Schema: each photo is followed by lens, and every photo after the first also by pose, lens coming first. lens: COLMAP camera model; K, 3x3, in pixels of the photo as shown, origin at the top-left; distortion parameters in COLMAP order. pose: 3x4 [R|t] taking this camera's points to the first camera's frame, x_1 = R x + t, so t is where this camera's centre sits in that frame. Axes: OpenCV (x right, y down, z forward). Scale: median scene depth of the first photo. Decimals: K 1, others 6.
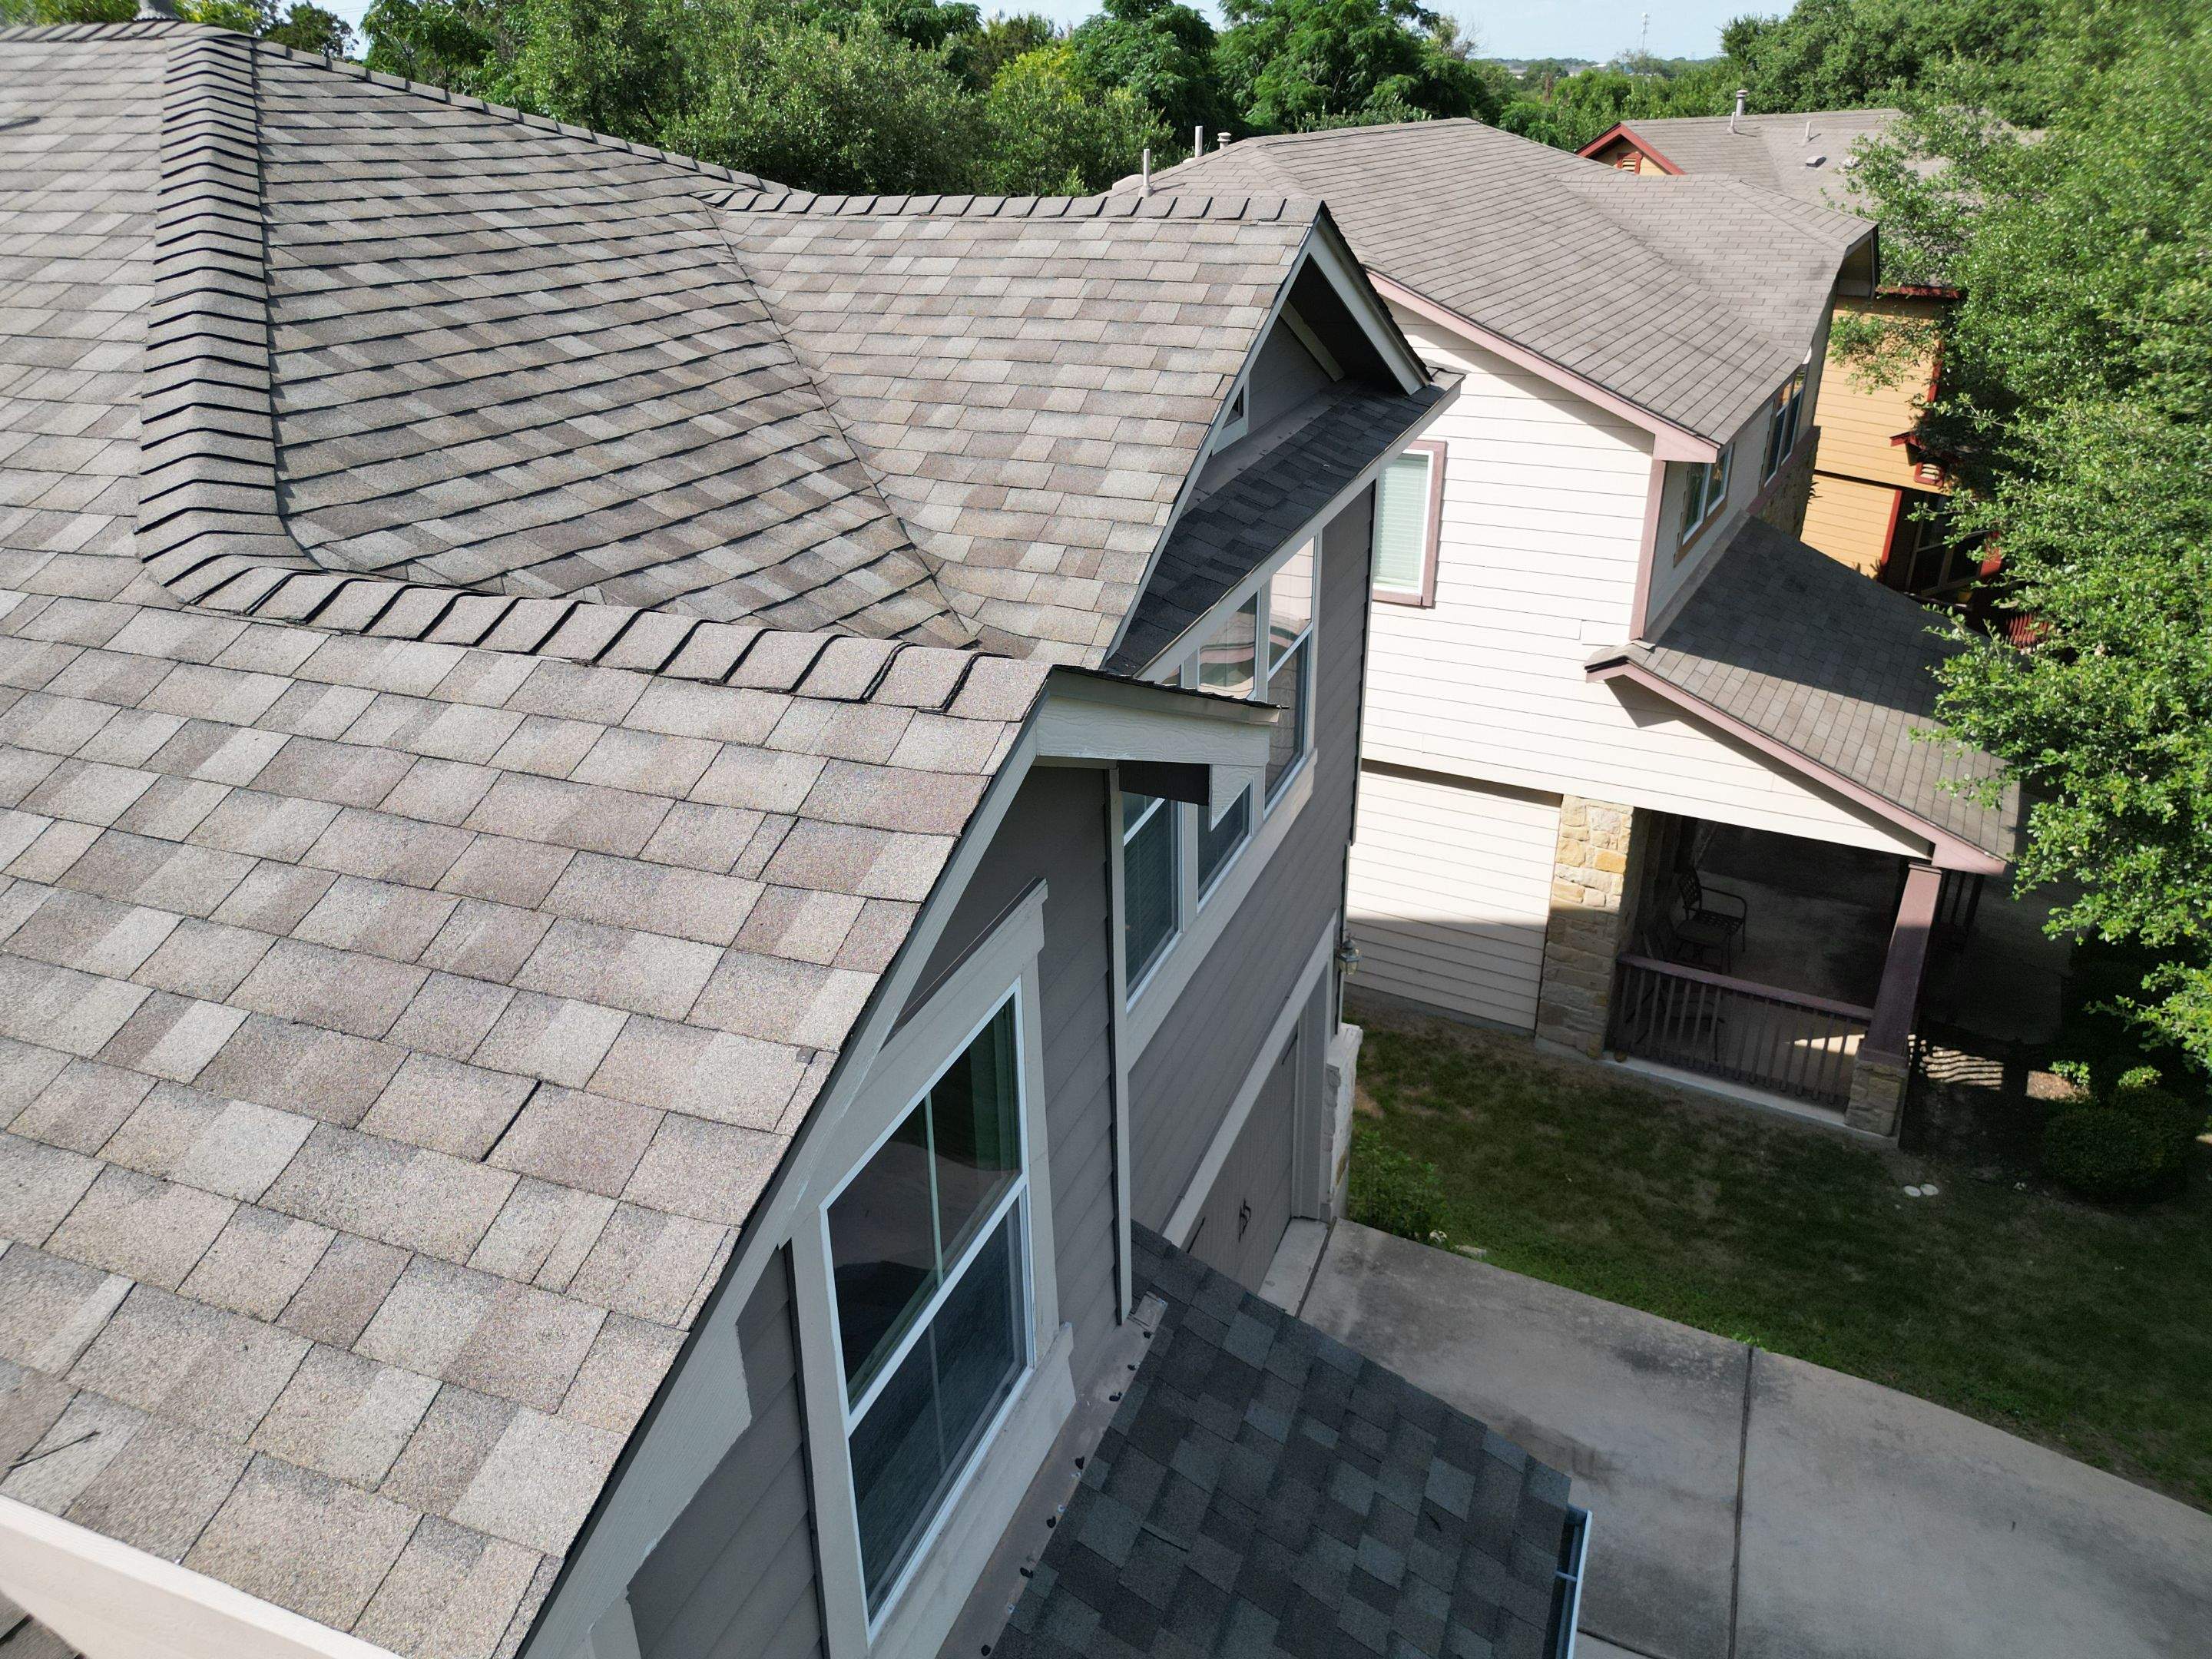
lens RADIAL K [[1550.3, 0, 1094.0], [0, 1550.3, 834.8], [0, 0, 1]] dist [0.069506, -0.070019]
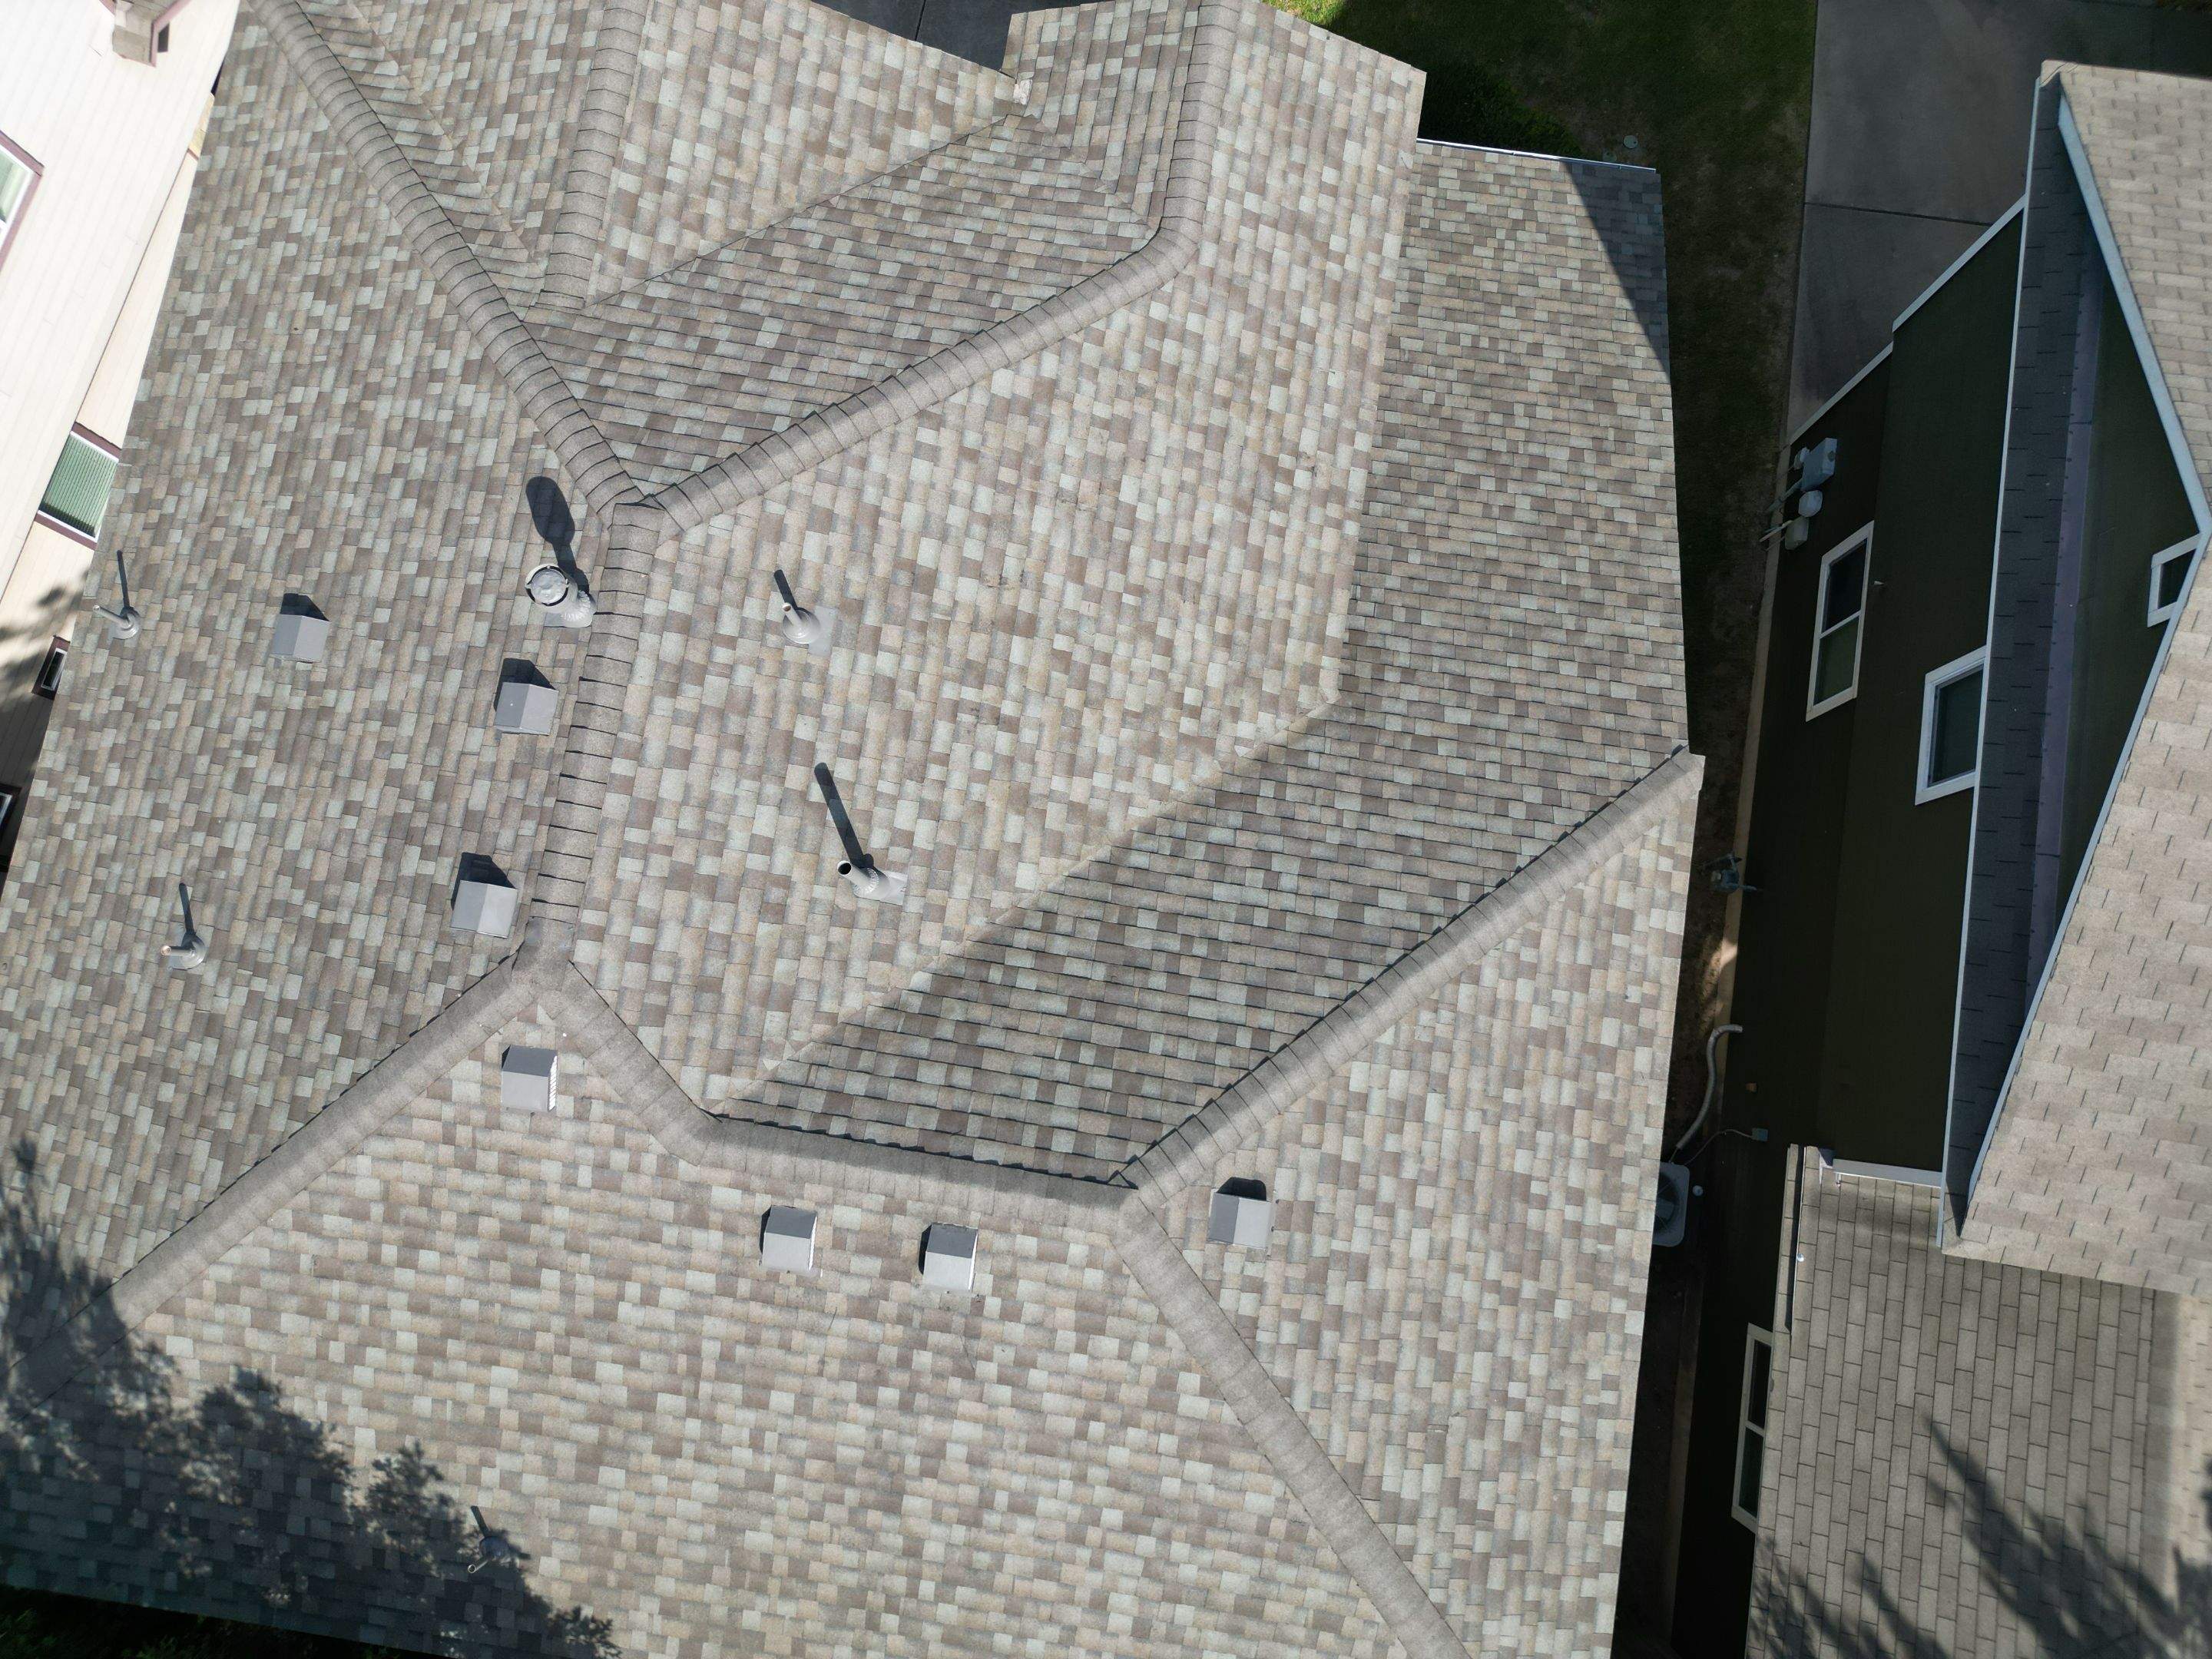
lens RADIAL K [[1550.3, 0, 1100.0], [0, 1550.3, 830.4], [0, 0, 1]] dist [0.069506, -0.070019]
pose [[-0.221939, -0.960535, 0.167675, -1.530692], [0.436257, 0.055972, 0.898080, -2.114216], [-0.872023, 0.272468, 0.406617, 0.118127]]
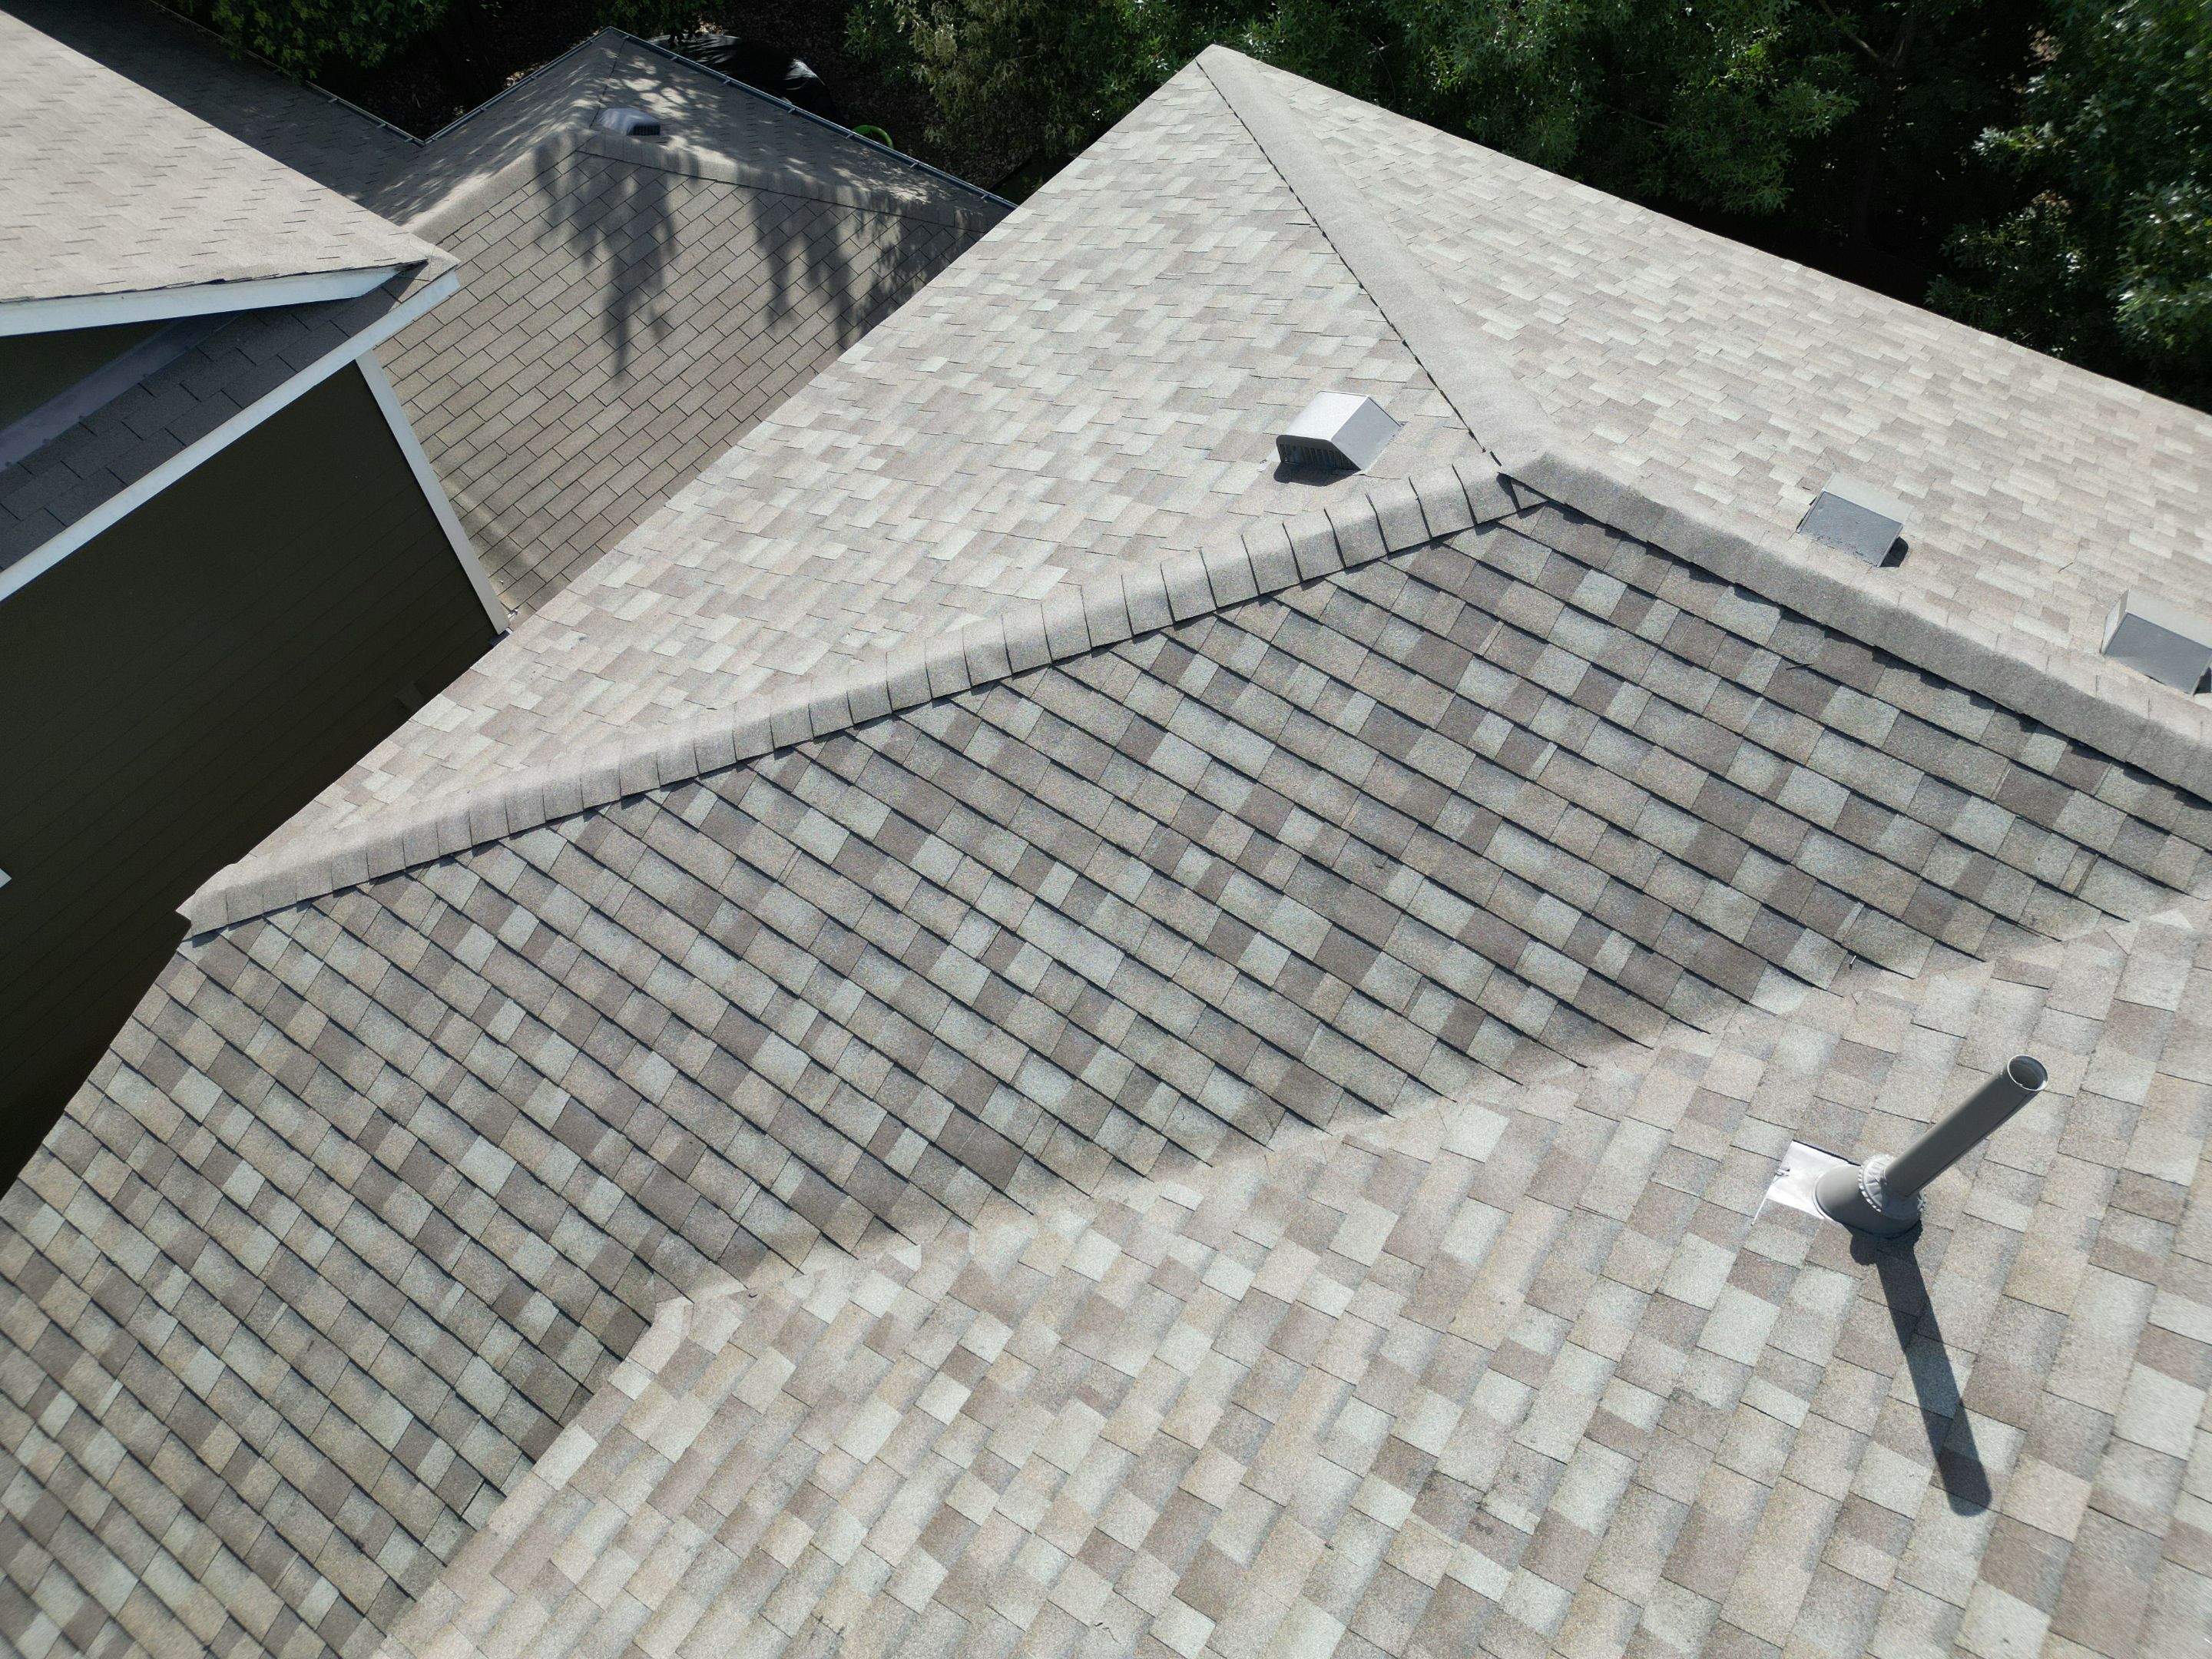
lens RADIAL K [[1550.3, 0, 1101.2], [0, 1550.3, 828.2], [0, 0, 1]] dist [0.069506, -0.070019]
pose [[-0.231745, 0.824262, -0.516610, -0.832478], [-0.408611, 0.399463, 0.820650, -1.055724], [0.882798, 0.401274, 0.244229, 0.554990]]
